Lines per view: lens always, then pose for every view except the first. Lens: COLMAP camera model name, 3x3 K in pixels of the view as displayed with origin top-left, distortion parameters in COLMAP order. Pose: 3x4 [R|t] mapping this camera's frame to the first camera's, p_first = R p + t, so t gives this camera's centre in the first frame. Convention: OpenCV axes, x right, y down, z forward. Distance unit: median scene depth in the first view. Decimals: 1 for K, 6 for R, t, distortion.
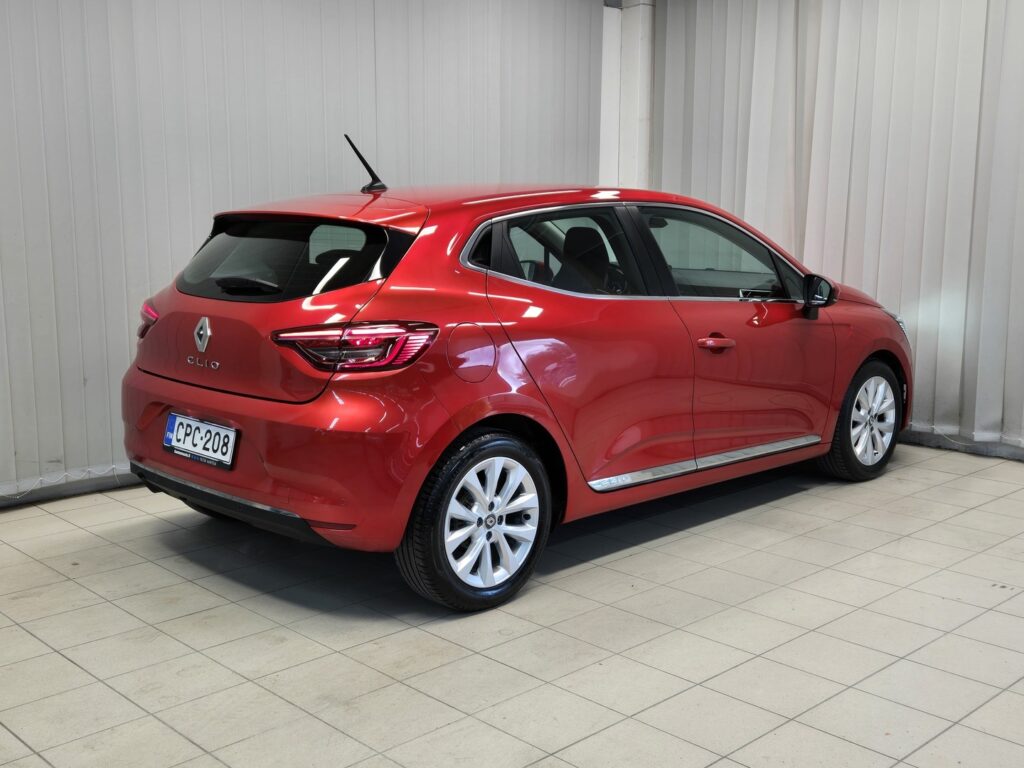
lens RADIAL K [[1102.0, 0, 512.8], [0, 1102.0, 381.6], [0, 0, 1]] dist [0.083266, 0.000000]
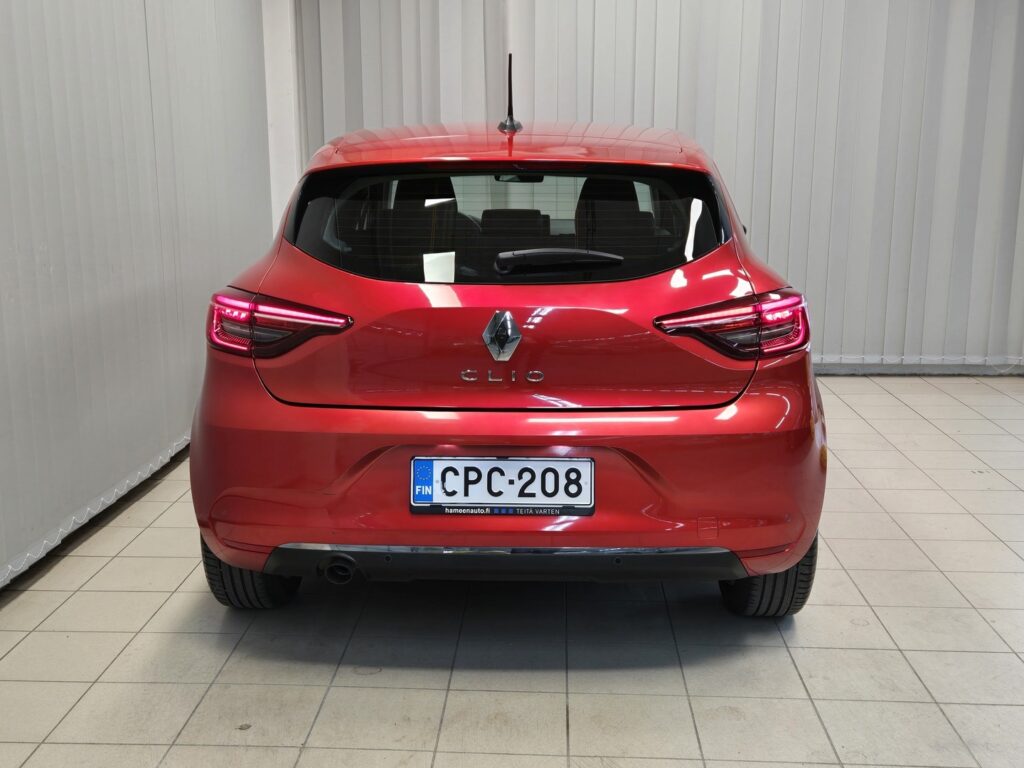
lens RADIAL K [[1107.8, 0, 508.4], [0, 1107.8, 382.5], [0, 0, 1]] dist [0.100398, 0.000000]
pose [[0.732089, -0.141703, 0.666308, -0.744215], [0.109907, 0.989881, 0.089760, -0.075304], [-0.672284, 0.007520, 0.740255, 0.478294]]
